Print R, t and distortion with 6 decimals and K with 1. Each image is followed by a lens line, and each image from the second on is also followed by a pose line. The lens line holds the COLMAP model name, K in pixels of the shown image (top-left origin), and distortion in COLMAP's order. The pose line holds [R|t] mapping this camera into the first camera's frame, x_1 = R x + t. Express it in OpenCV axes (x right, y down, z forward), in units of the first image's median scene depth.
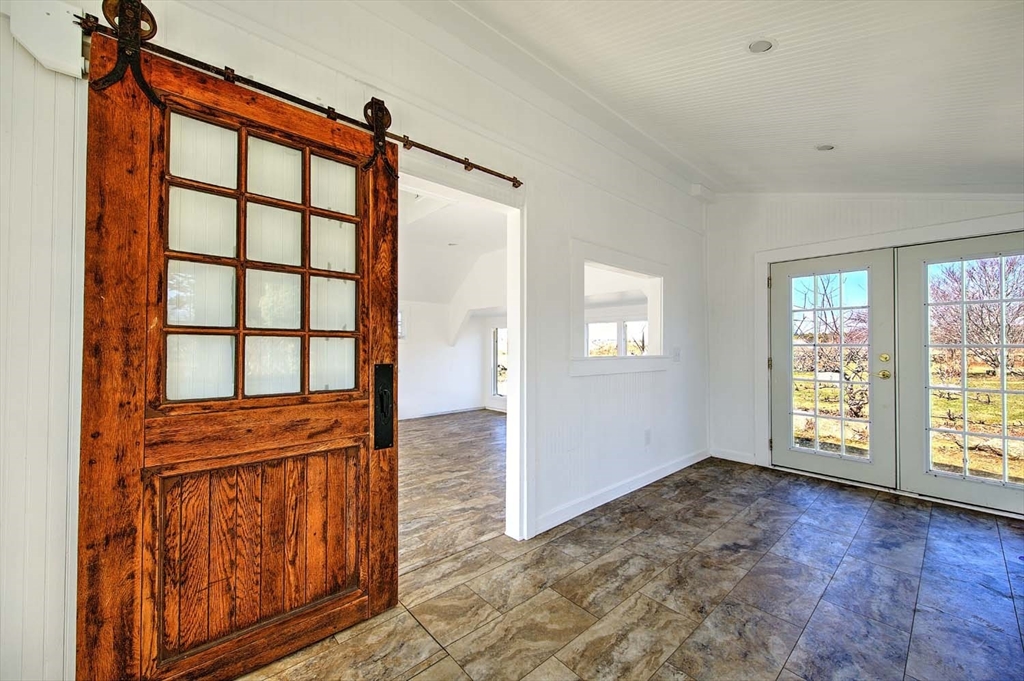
lens RADIAL K [[395.3, 0, 509.6], [0, 395.3, 341.5], [0, 0, 1]] dist [-0.000081, -0.000003]
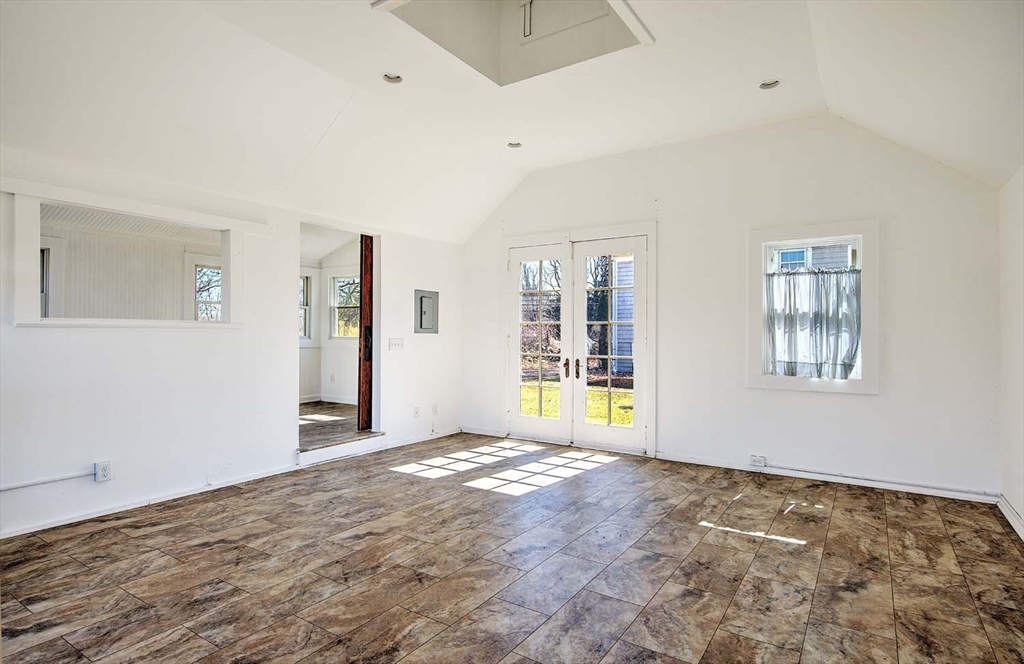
lens RADIAL K [[544.4, 0, 518.7], [0, 544.4, 331.8], [0, 0, 1]] dist [0.019588, 0.000306]
pose [[-0.962647, -0.010759, -0.270545, -0.142057], [-0.006902, 0.999861, -0.015204, 0.061213], [0.270671, -0.012768, -0.962587, 1.898489]]
